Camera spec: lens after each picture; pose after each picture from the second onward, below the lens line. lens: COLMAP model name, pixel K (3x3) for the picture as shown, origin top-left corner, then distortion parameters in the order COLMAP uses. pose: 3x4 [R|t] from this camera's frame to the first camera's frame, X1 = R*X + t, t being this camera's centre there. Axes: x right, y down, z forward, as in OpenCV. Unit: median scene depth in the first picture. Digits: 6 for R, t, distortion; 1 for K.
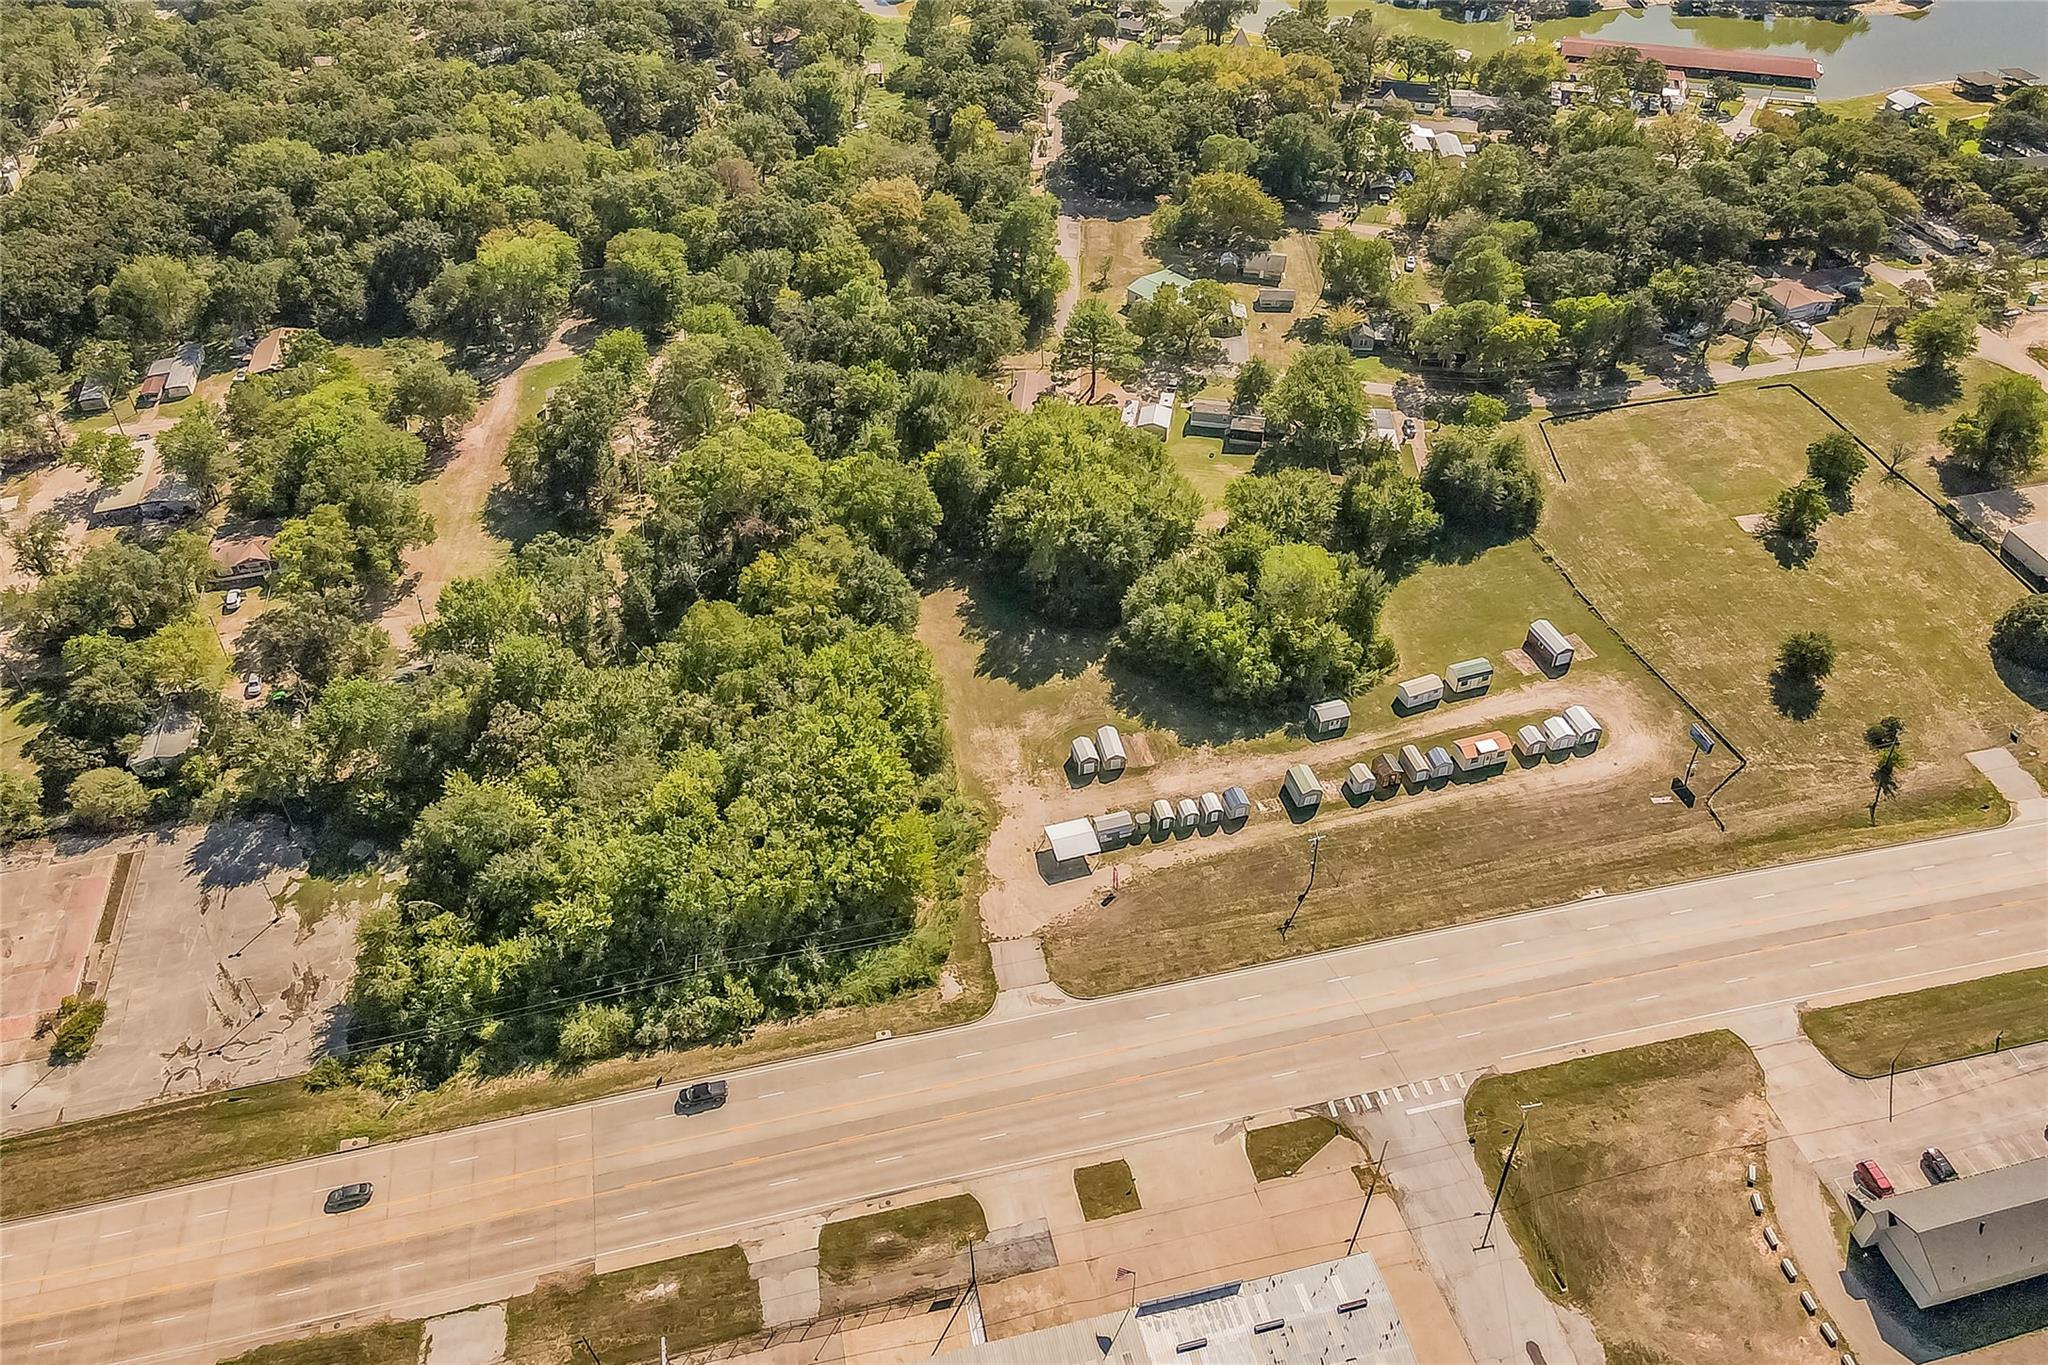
lens RADIAL K [[1493.3, 0, 1015.2], [0, 1493.3, 643.4], [0, 0, 1]] dist [0.005291, 0.023519]
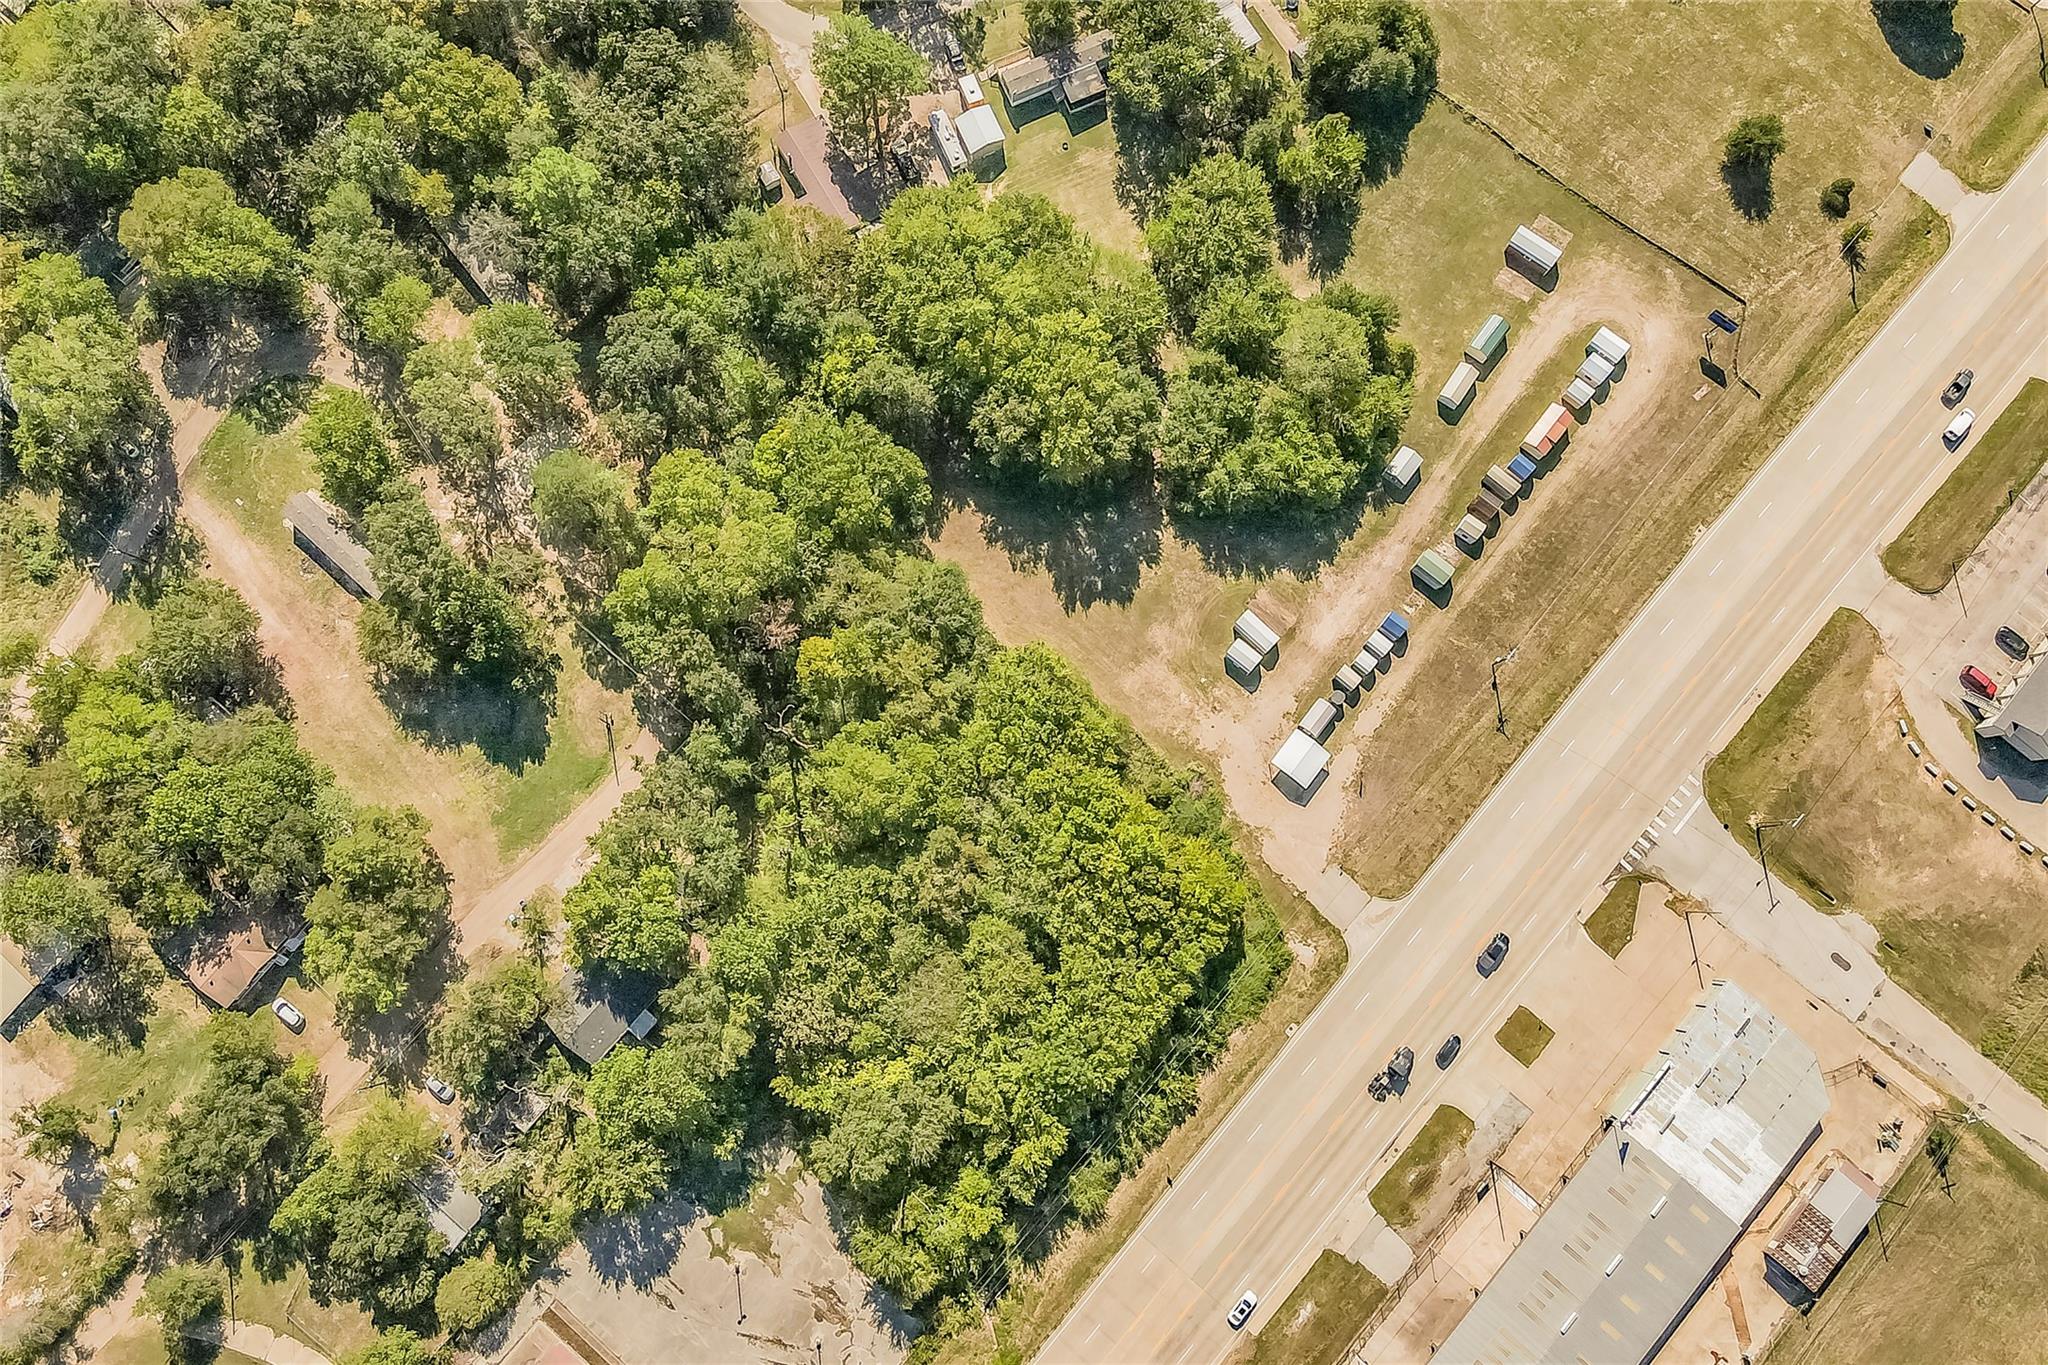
lens RADIAL K [[1479.1, 0, 1030.1], [0, 1479.1, 701.2], [0, 0, 1]] dist [-0.017882, 0.072540]
pose [[0.811288, -0.575375, 0.103712, -0.182488], [0.370300, 0.642973, 0.670421, -0.602917], [-0.452427, -0.505500, 0.734697, 0.310340]]
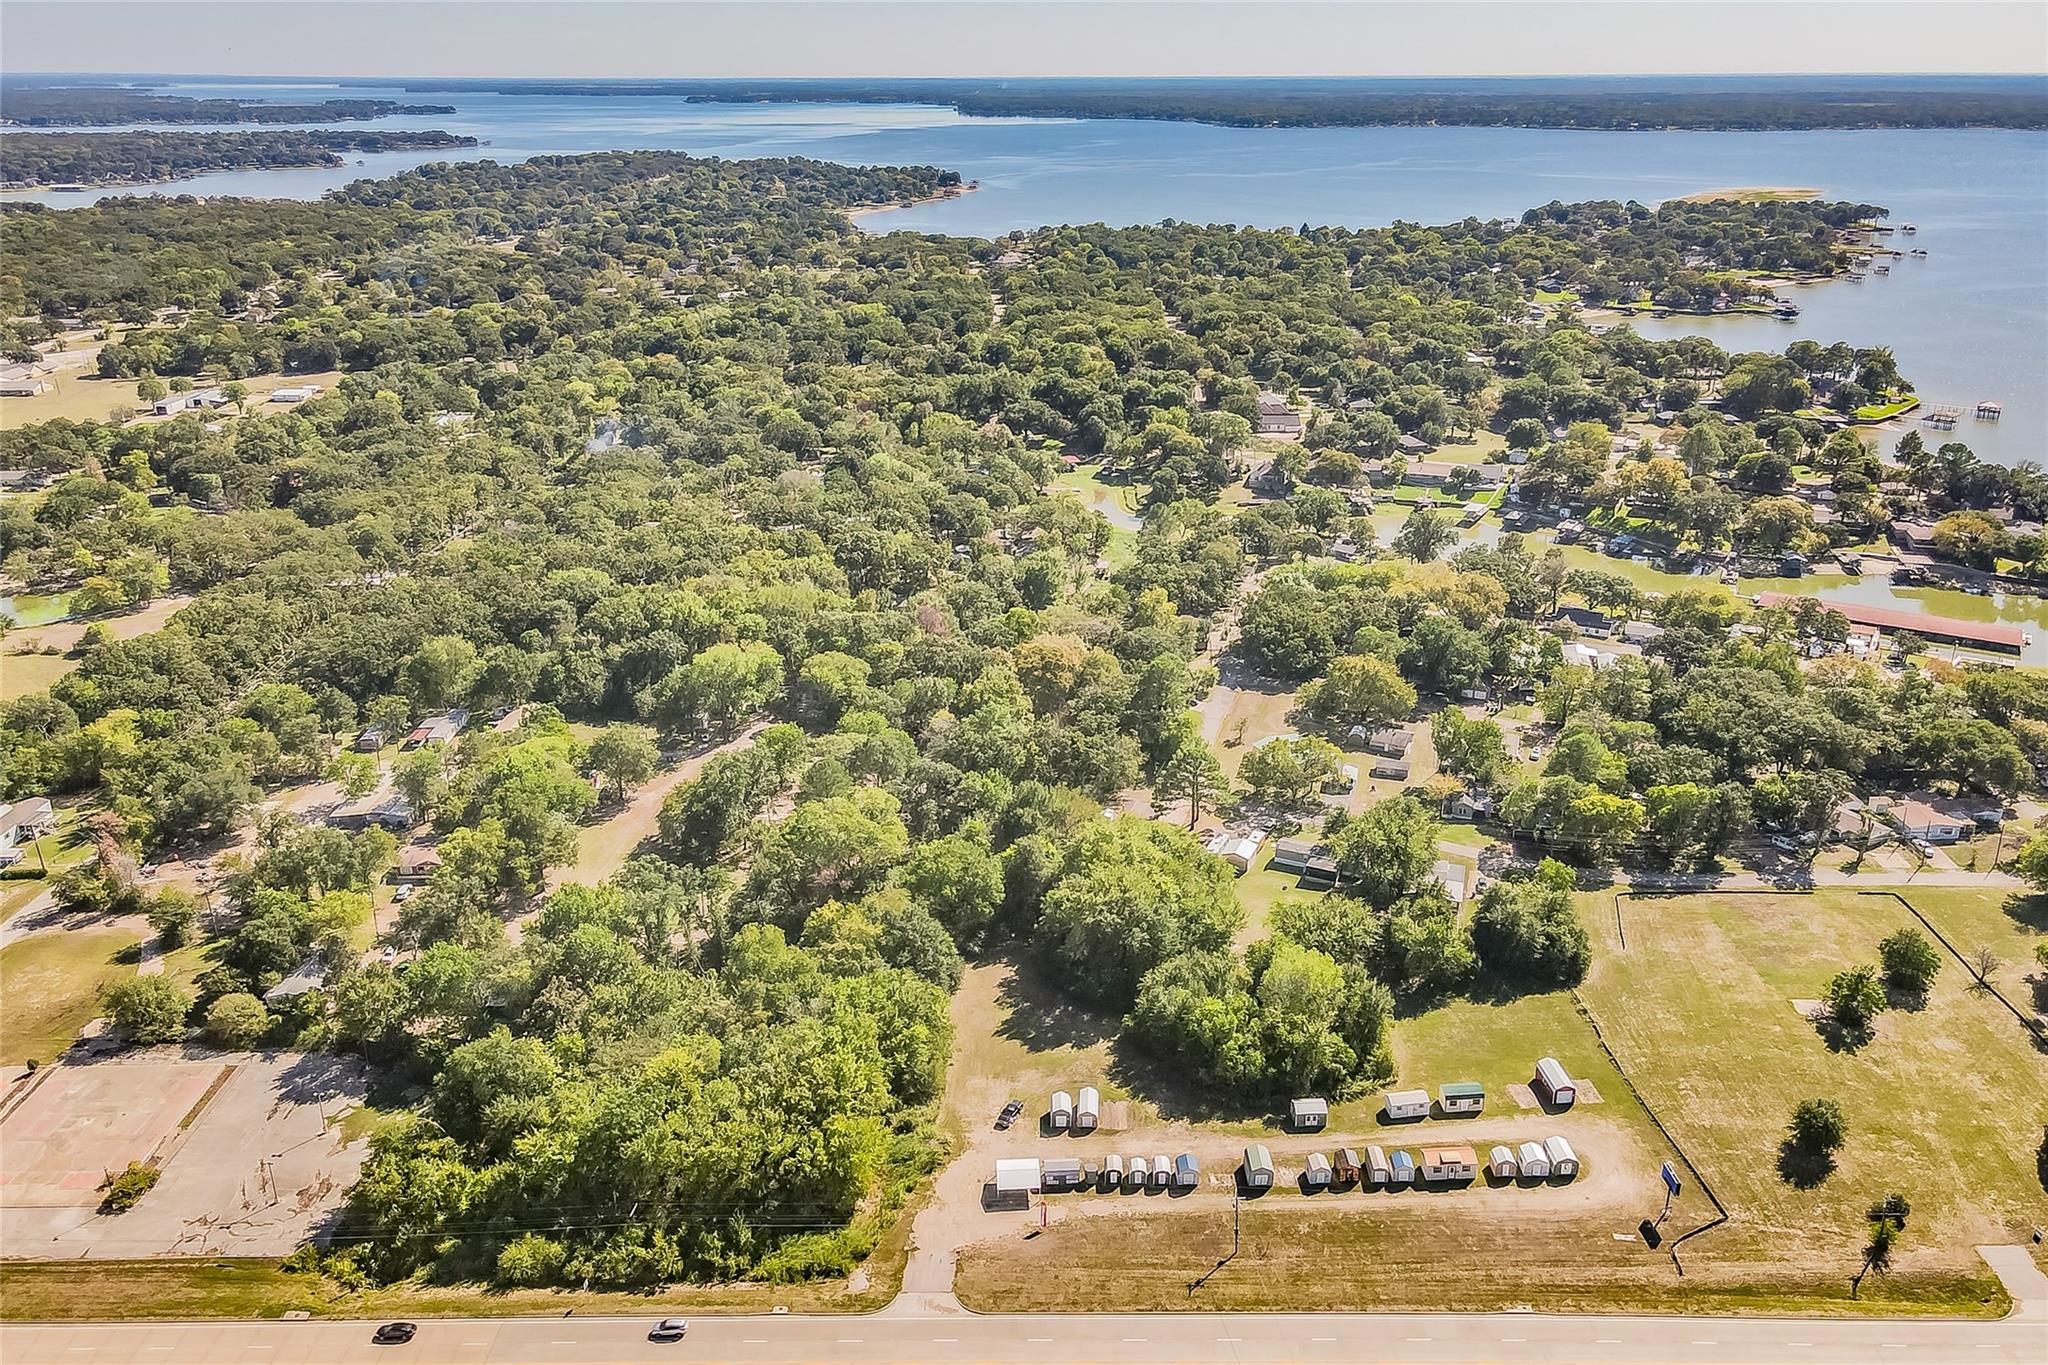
lens RADIAL K [[1543.7, 0, 1070.7], [0, 1543.7, 683.2], [0, 0, 1]] dist [-0.001574, 0.039290]
pose [[0.975223, 0.090128, -0.202031, 0.237766], [-0.151513, 0.937552, -0.313113, 0.128506], [0.161195, 0.335965, 0.927978, -0.103550]]
